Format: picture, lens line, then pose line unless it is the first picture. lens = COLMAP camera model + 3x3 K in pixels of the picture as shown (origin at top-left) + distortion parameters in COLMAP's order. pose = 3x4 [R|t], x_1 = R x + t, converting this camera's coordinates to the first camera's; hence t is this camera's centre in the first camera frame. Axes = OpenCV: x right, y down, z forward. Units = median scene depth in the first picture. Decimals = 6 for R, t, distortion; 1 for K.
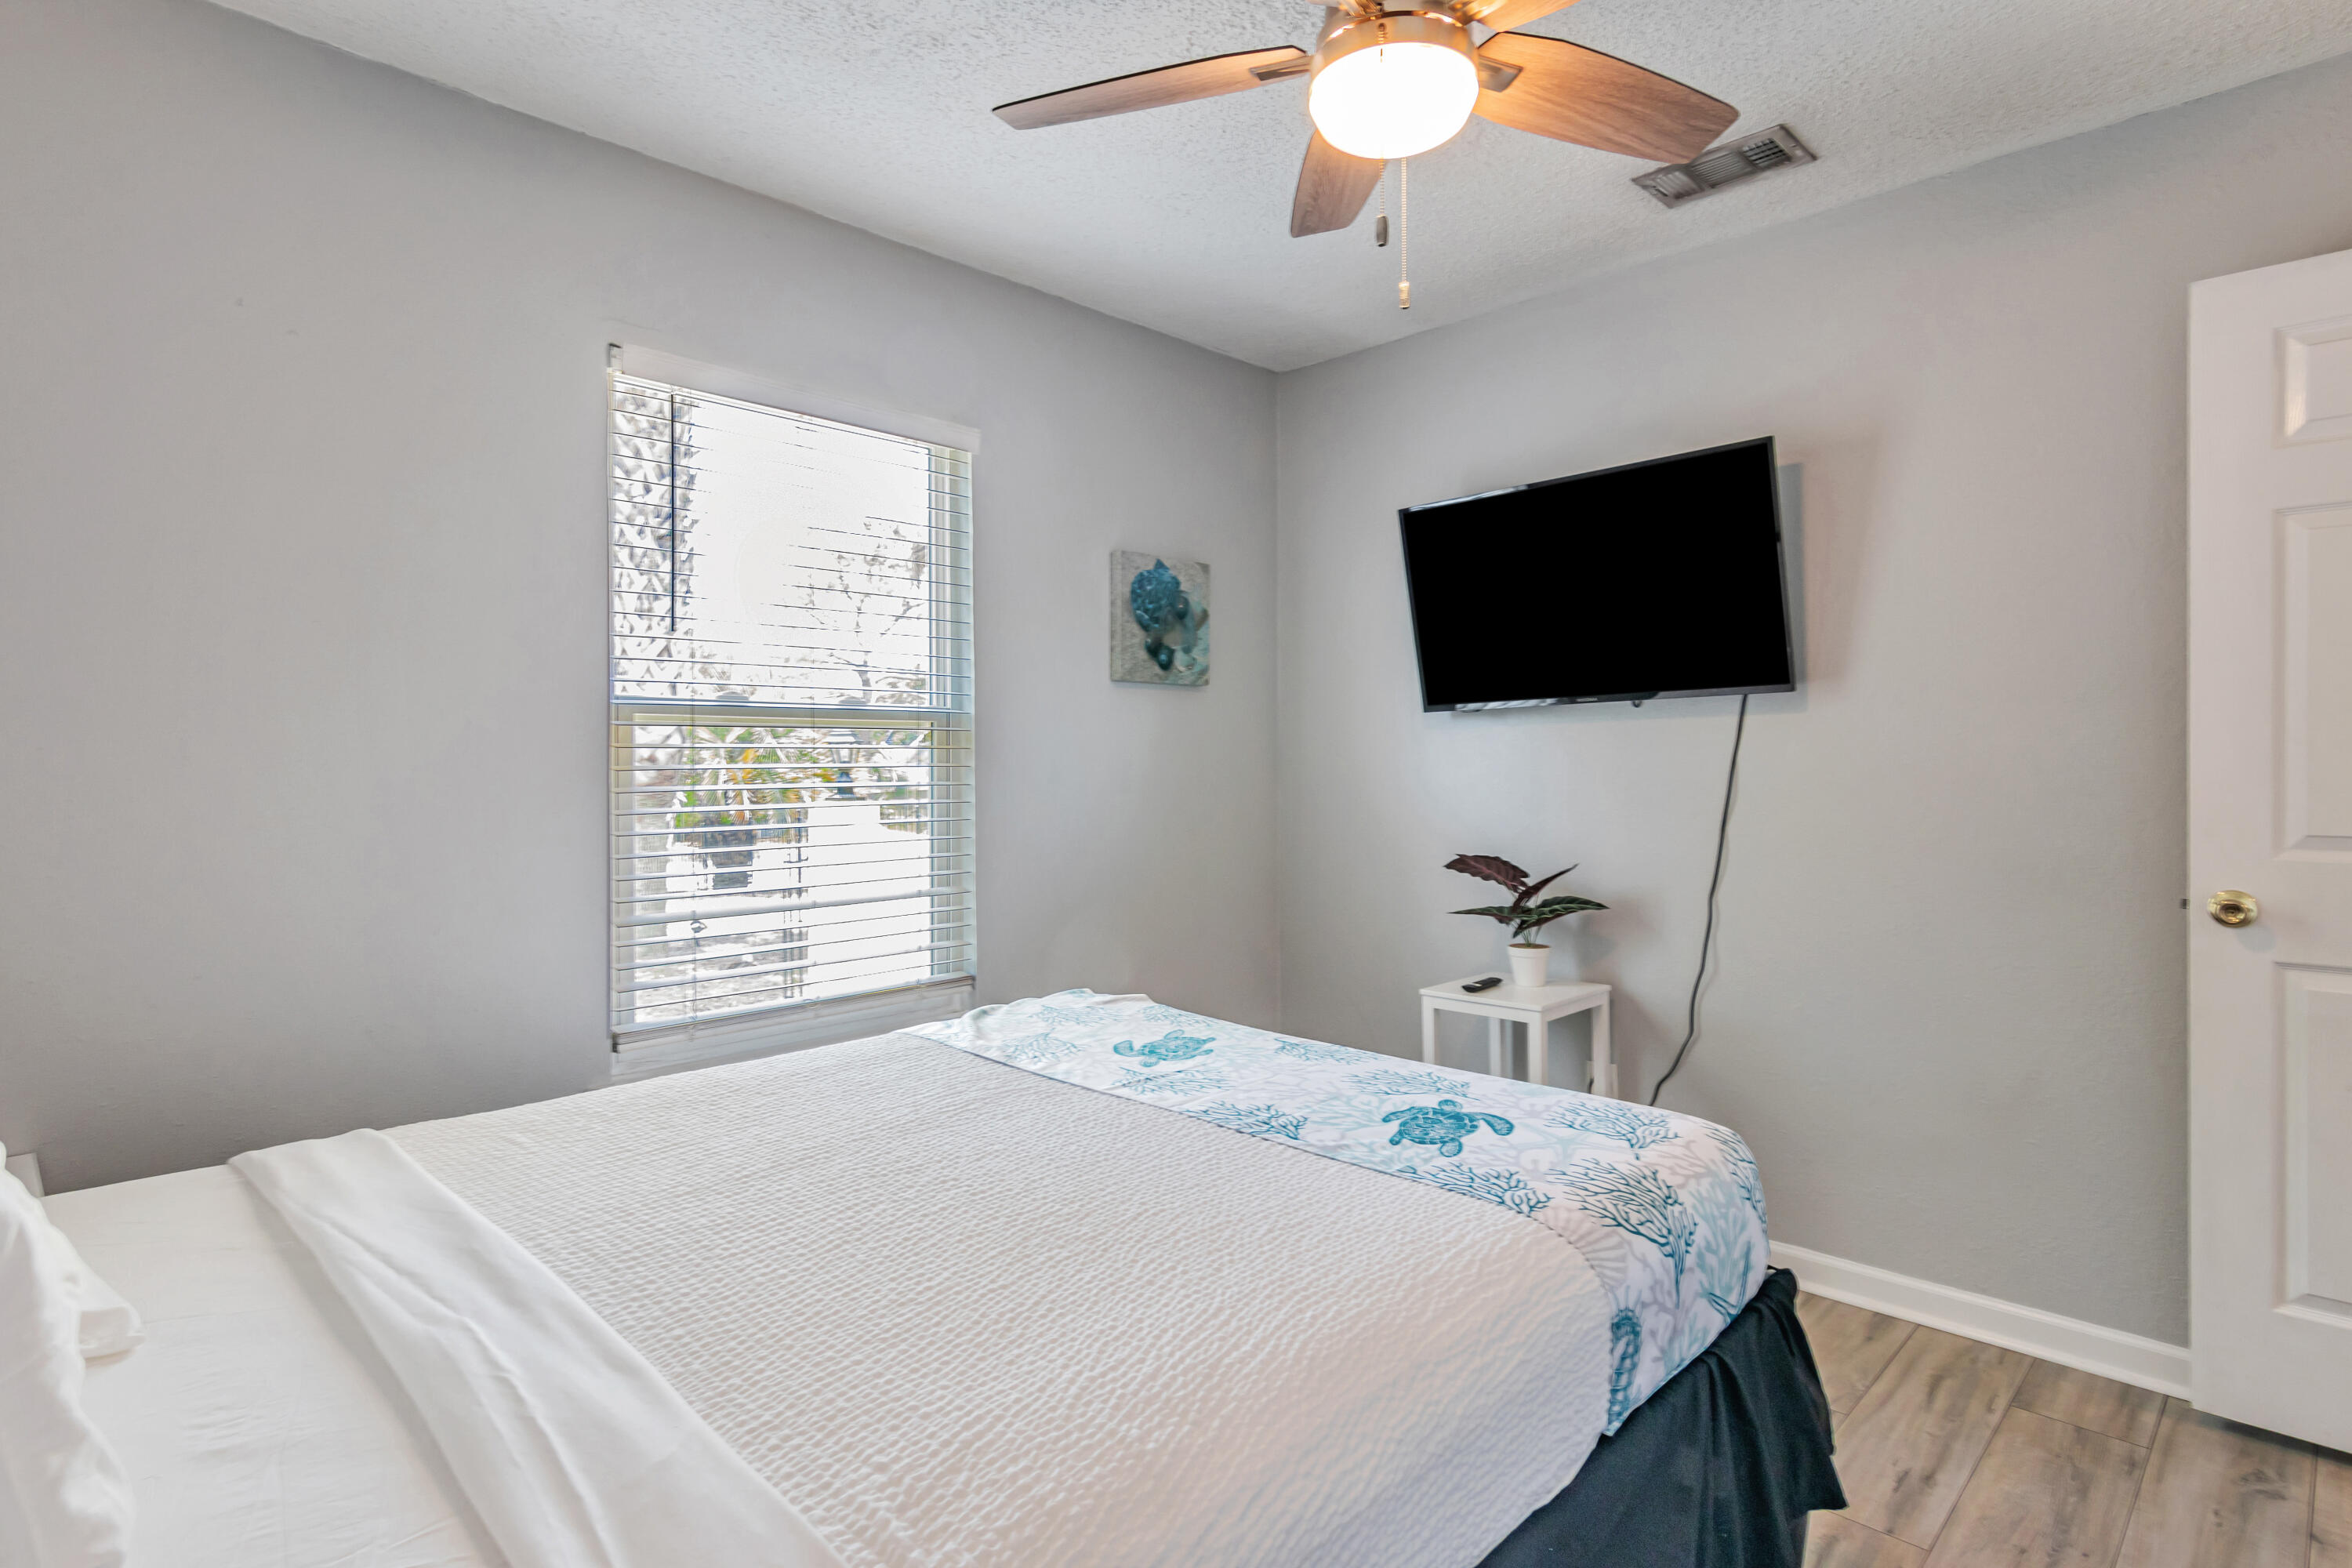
lens RADIAL K [[1211.0, 0, 1176.1], [0, 1211.0, 743.5], [0, 0, 1]] dist [-0.000758, 0.000051]
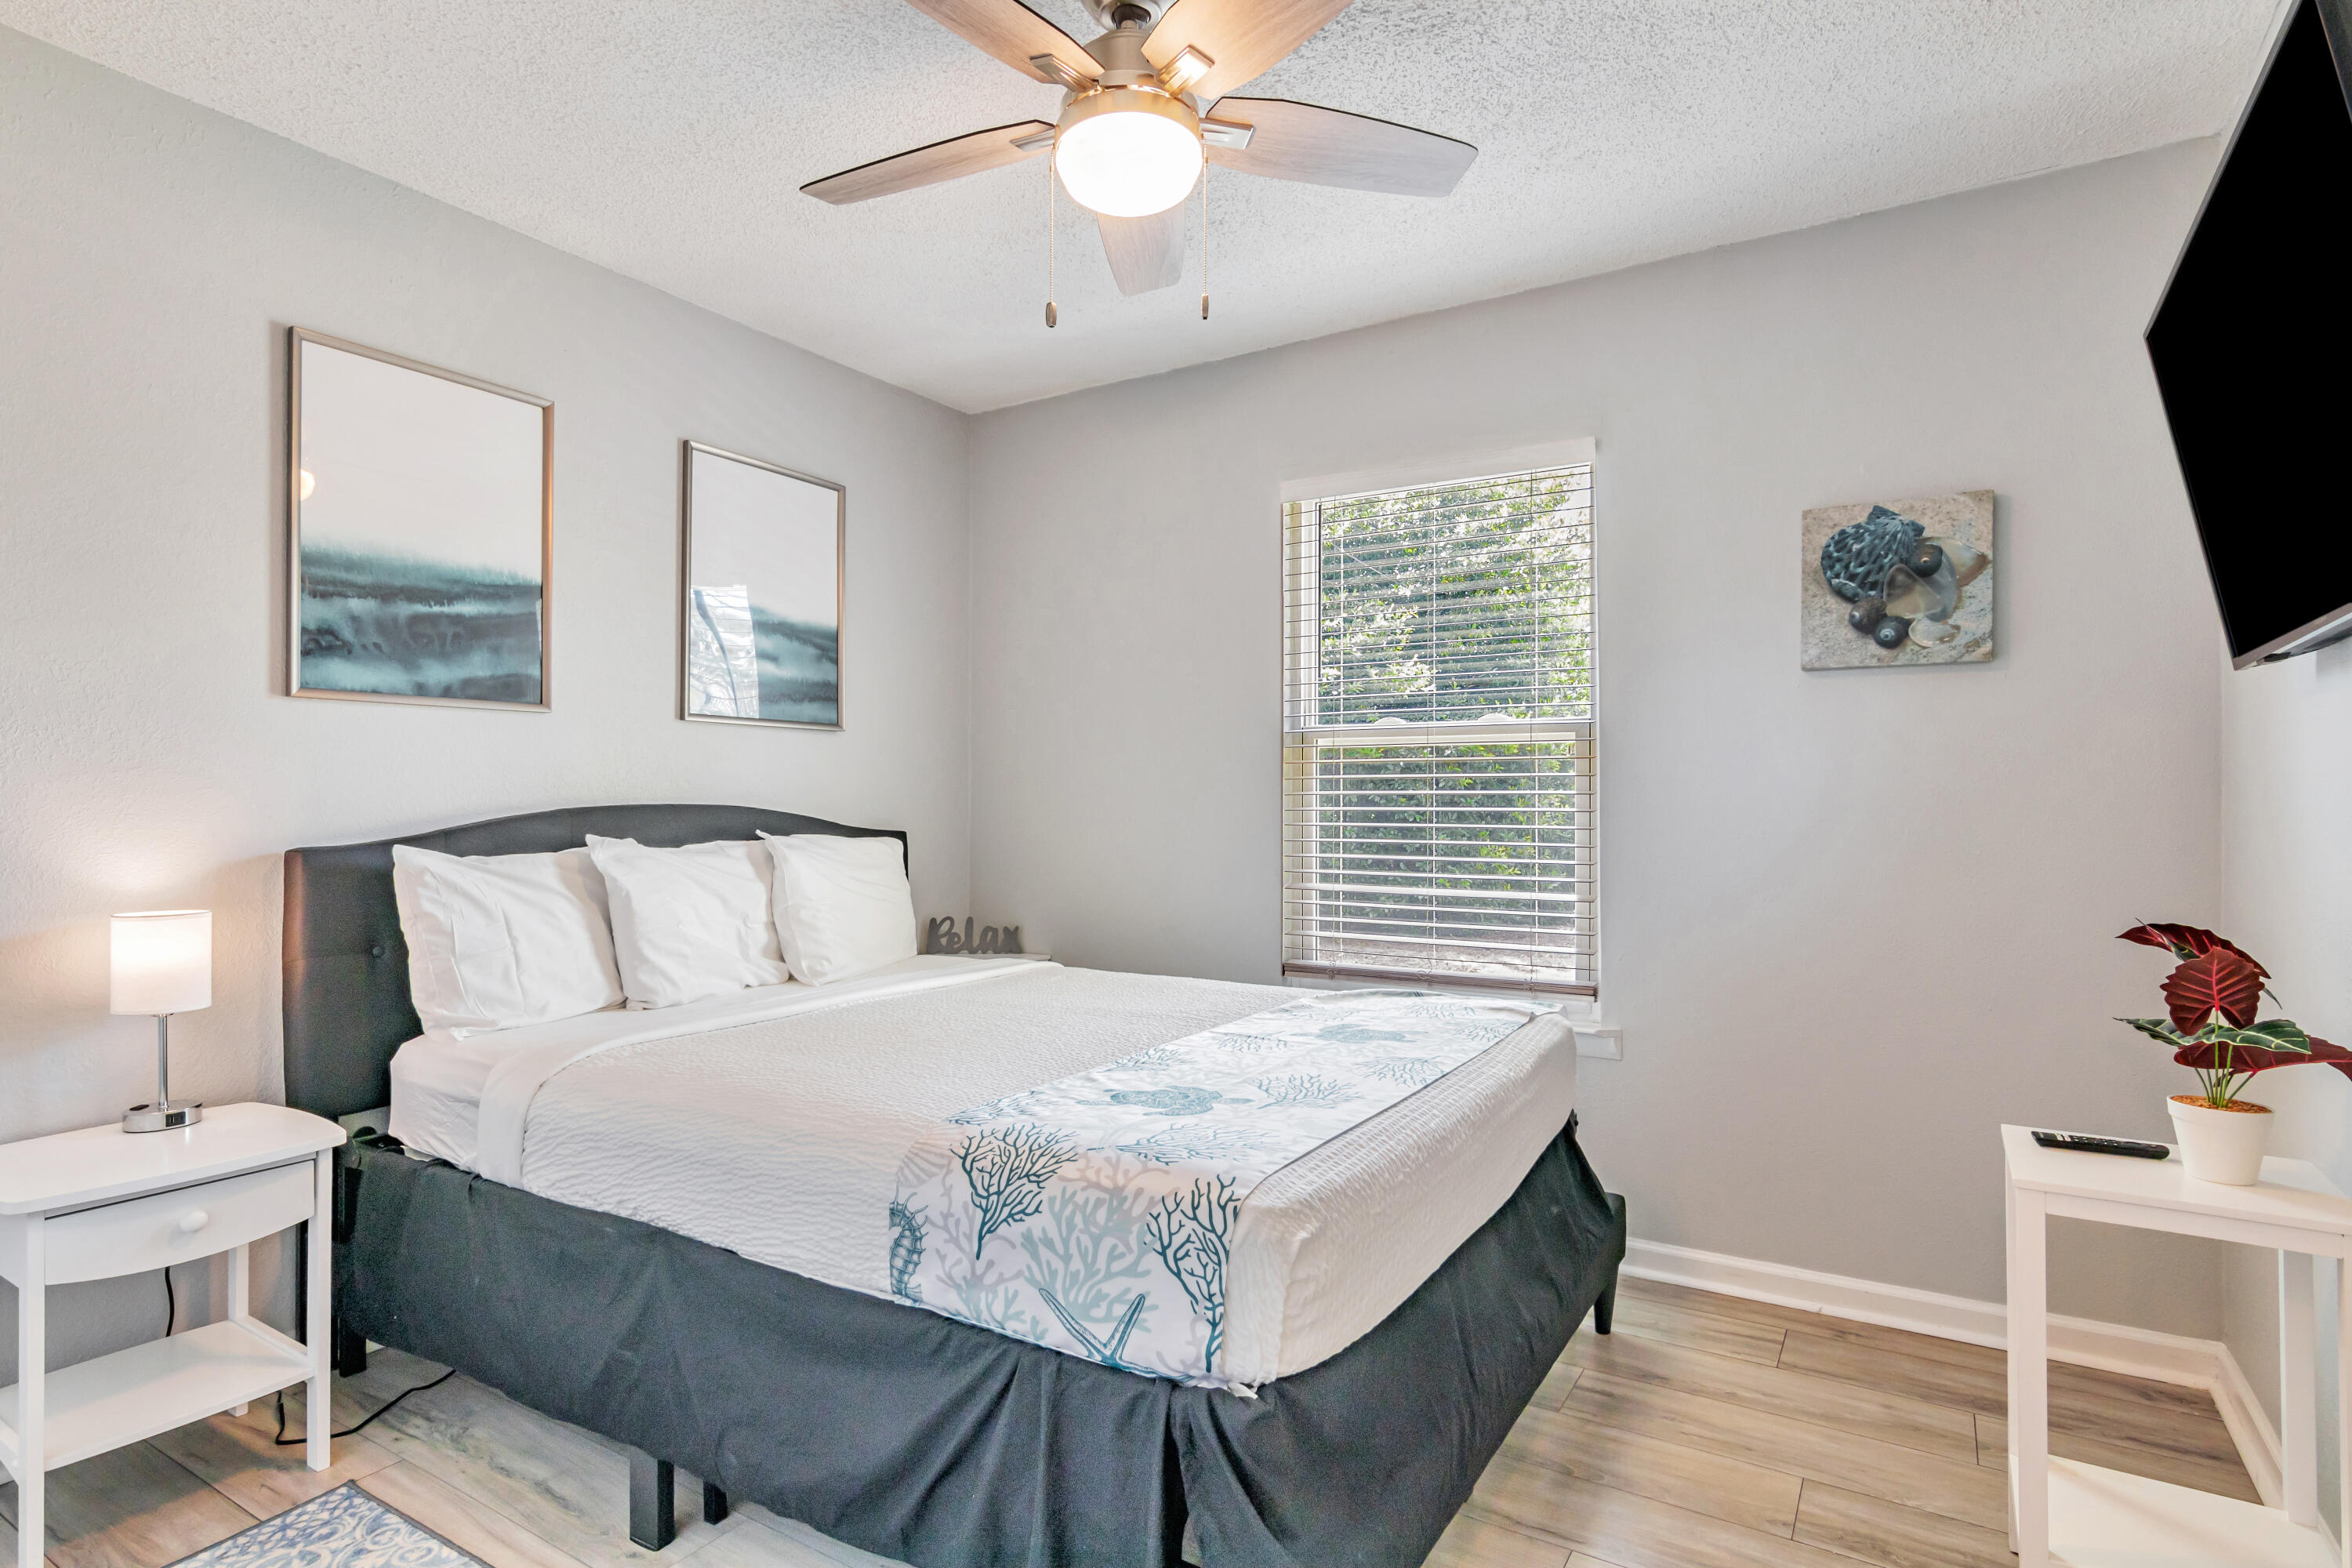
lens RADIAL K [[1199.7, 0, 1186.7], [0, 1199.7, 773.8], [0, 0, 1]] dist [0.000393, 0.000436]
pose [[0.218876, -0.014405, -0.975646, 0.636752], [0.007731, 0.999885, -0.013029, 0.024836], [0.975722, -0.004691, 0.218963, 0.408406]]
